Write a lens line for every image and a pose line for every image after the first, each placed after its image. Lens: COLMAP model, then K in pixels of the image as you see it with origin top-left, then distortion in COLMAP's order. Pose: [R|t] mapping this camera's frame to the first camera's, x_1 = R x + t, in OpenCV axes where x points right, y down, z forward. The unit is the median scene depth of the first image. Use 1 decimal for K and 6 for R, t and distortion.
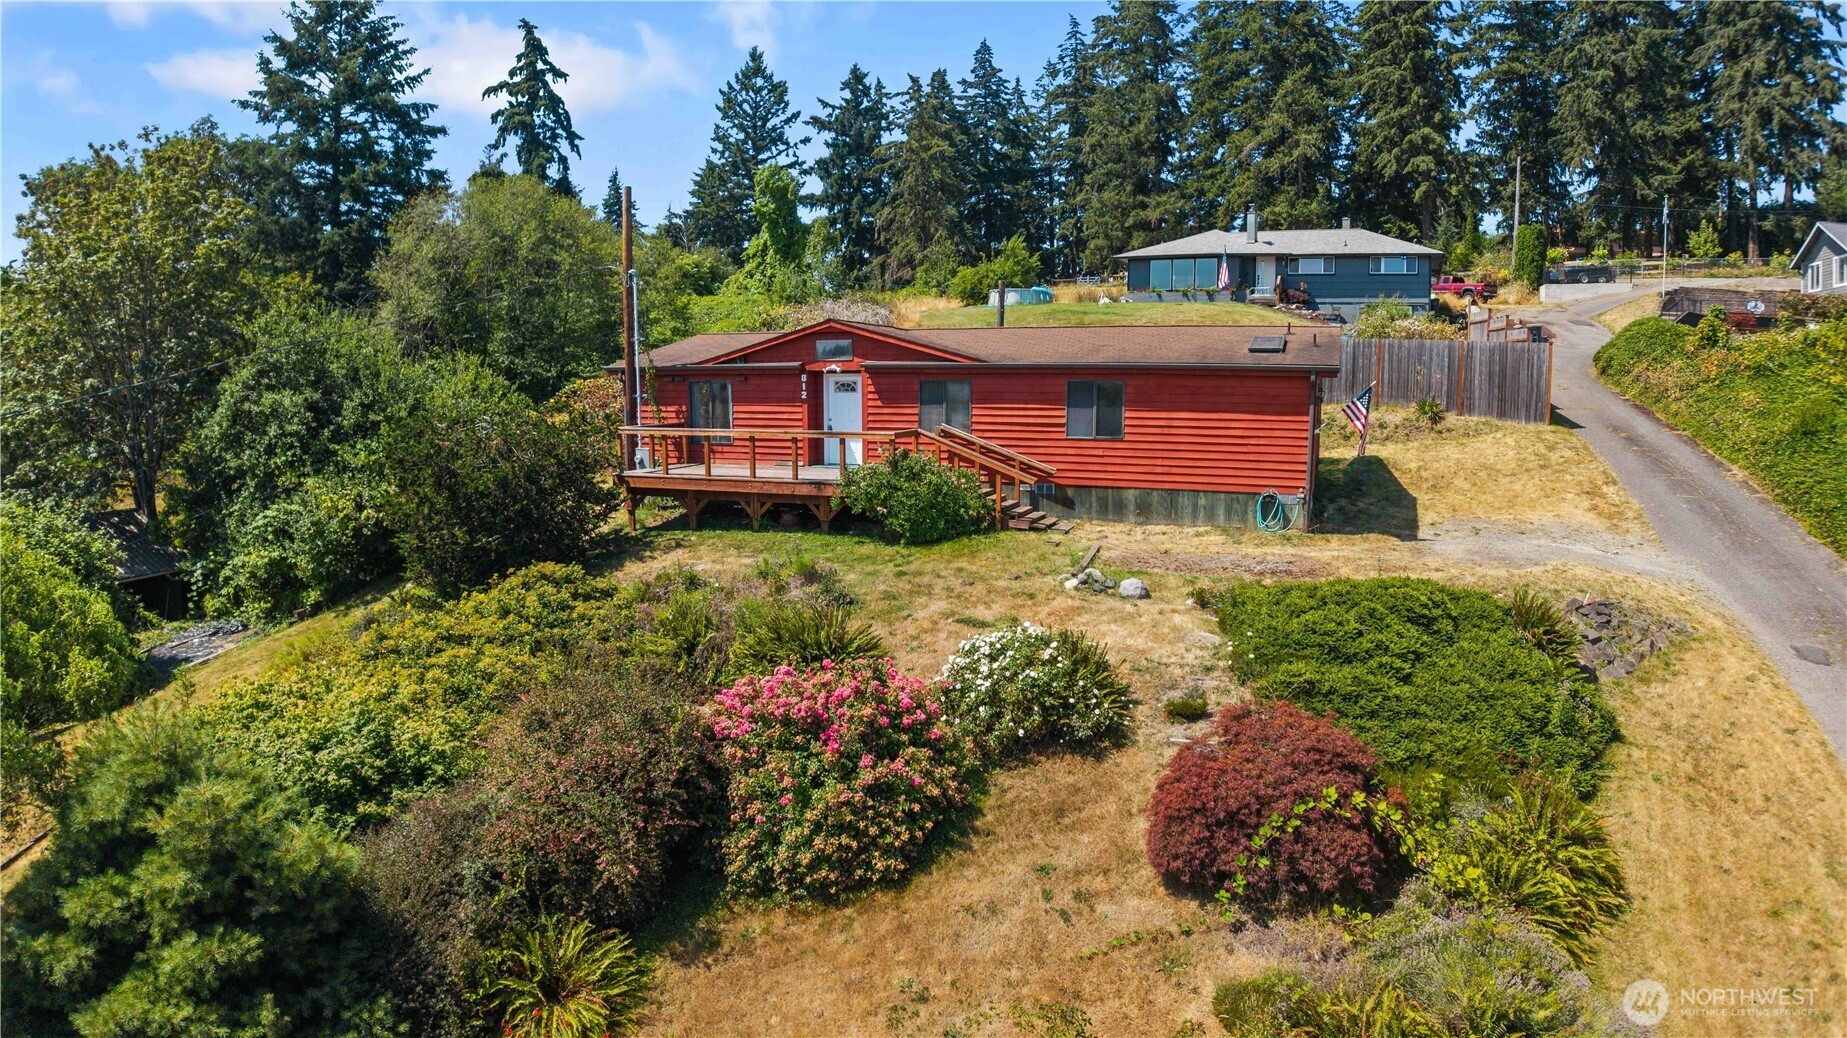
lens RADIAL K [[1066.0, 0, 923.5], [0, 1066.0, 519.0], [0, 0, 1]] dist [-0.175384, 0.022684]
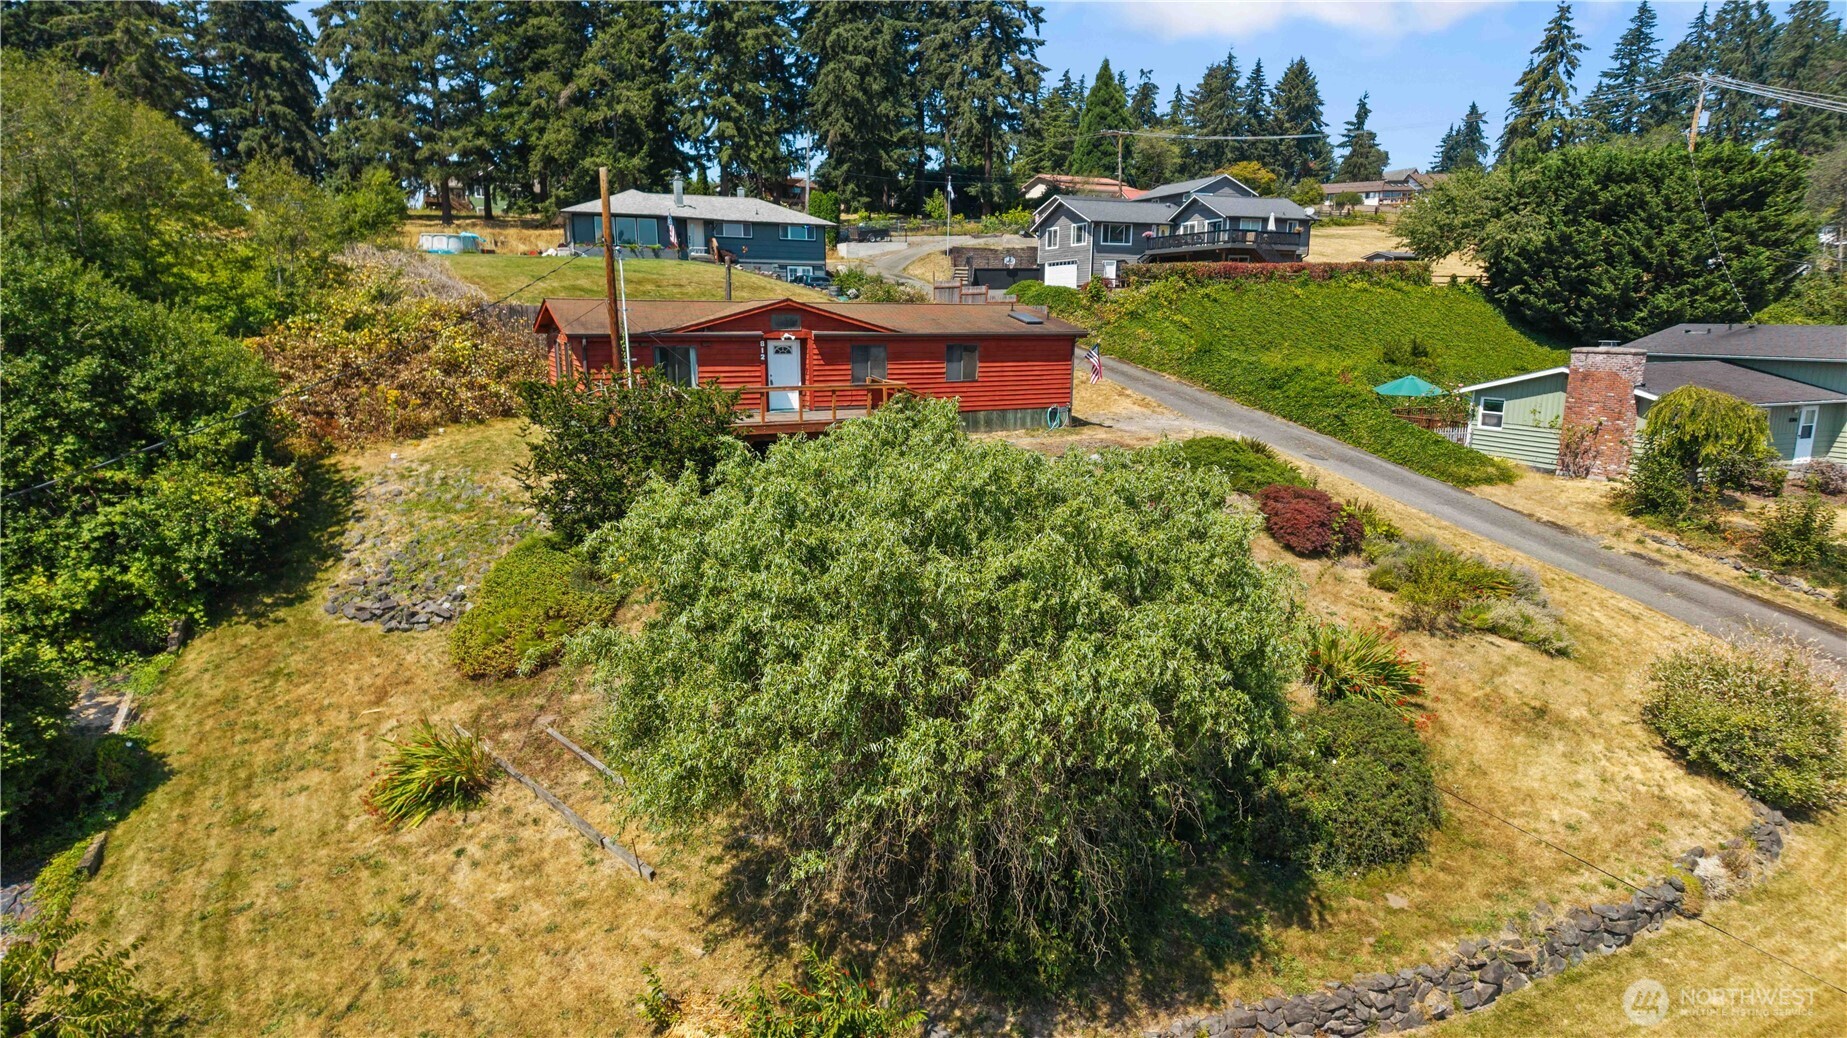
lens RADIAL K [[1022.5, 0, 923.5], [0, 1022.5, 519.0], [0, 0, 1]] dist [0.080945, -0.055110]
pose [[0.682893, -0.143453, 0.716295, -0.314517], [0.096915, 0.989653, 0.105803, -0.011824], [-0.724061, -0.002833, 0.689730, -0.004927]]
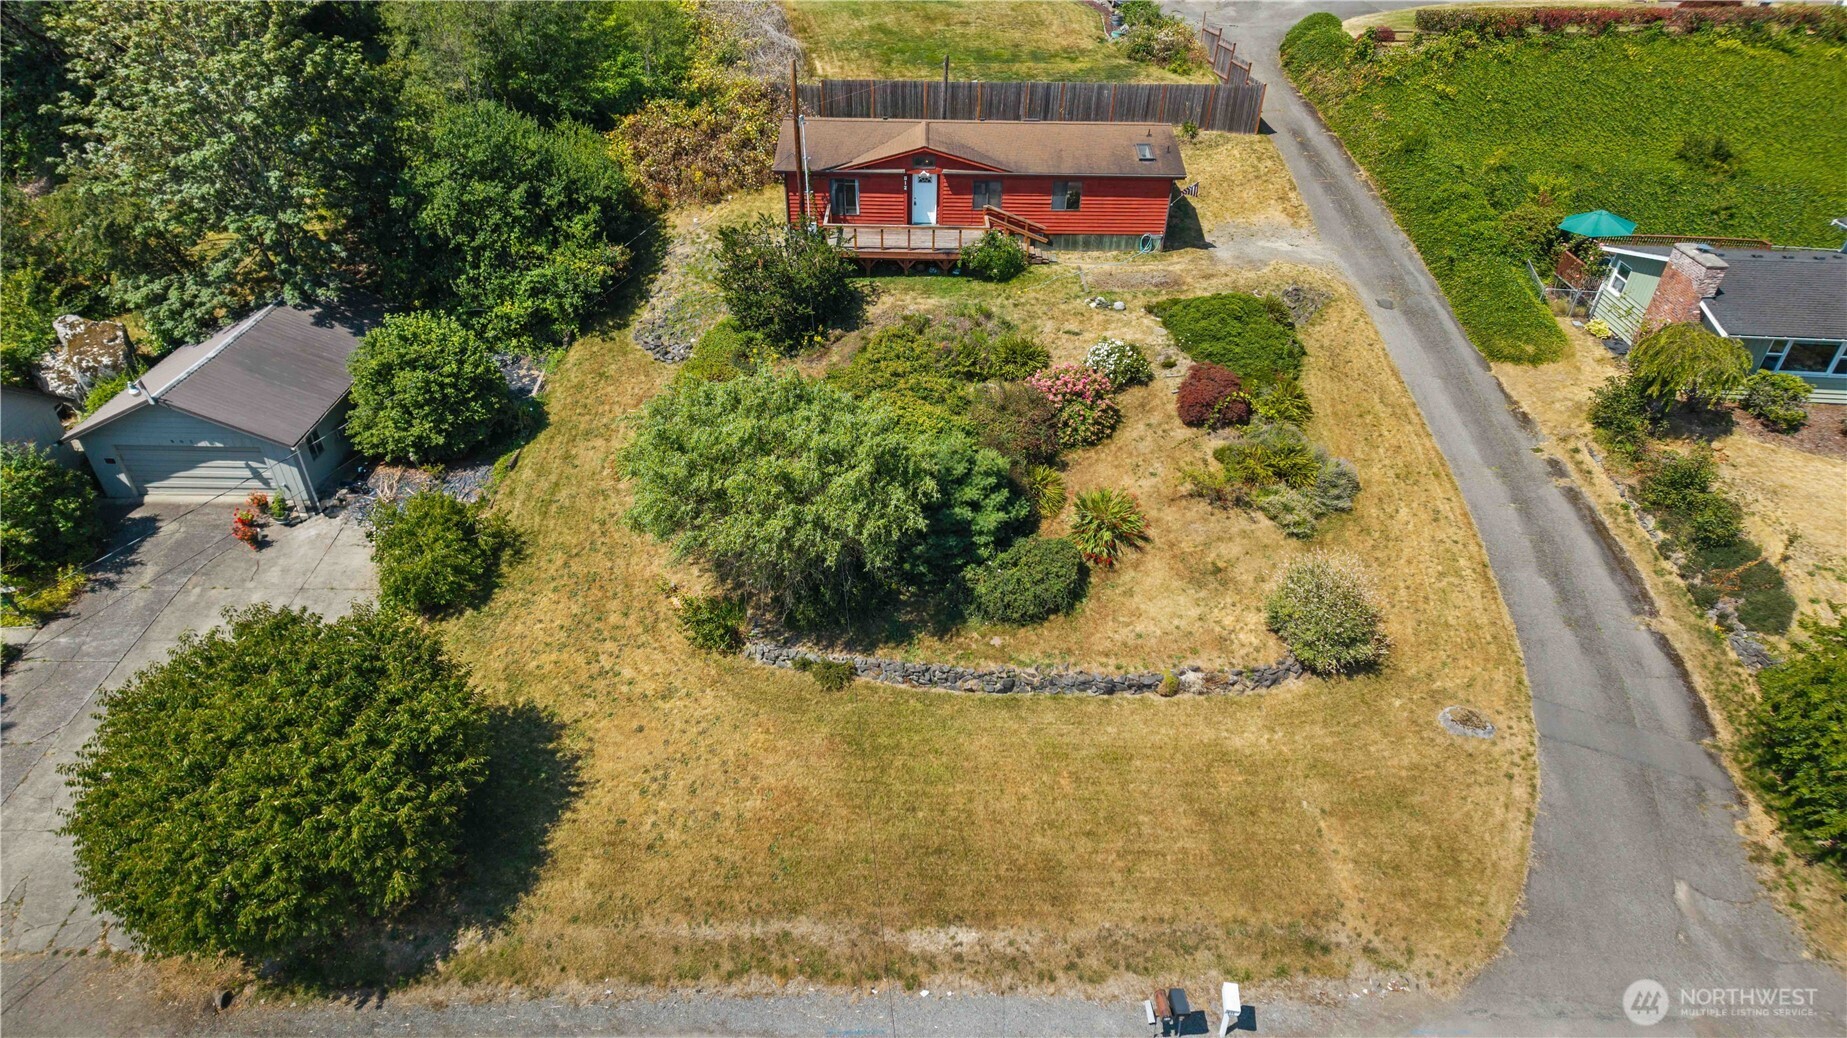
lens RADIAL K [[1022.5, 0, 923.5], [0, 1022.5, 519.0], [0, 0, 1]] dist [0.080945, -0.055110]
pose [[0.935046, -0.188805, 0.300068, -0.250409], [0.035779, 0.892328, 0.449966, -0.140570], [-0.352715, -0.410003, 0.841124, -0.255636]]
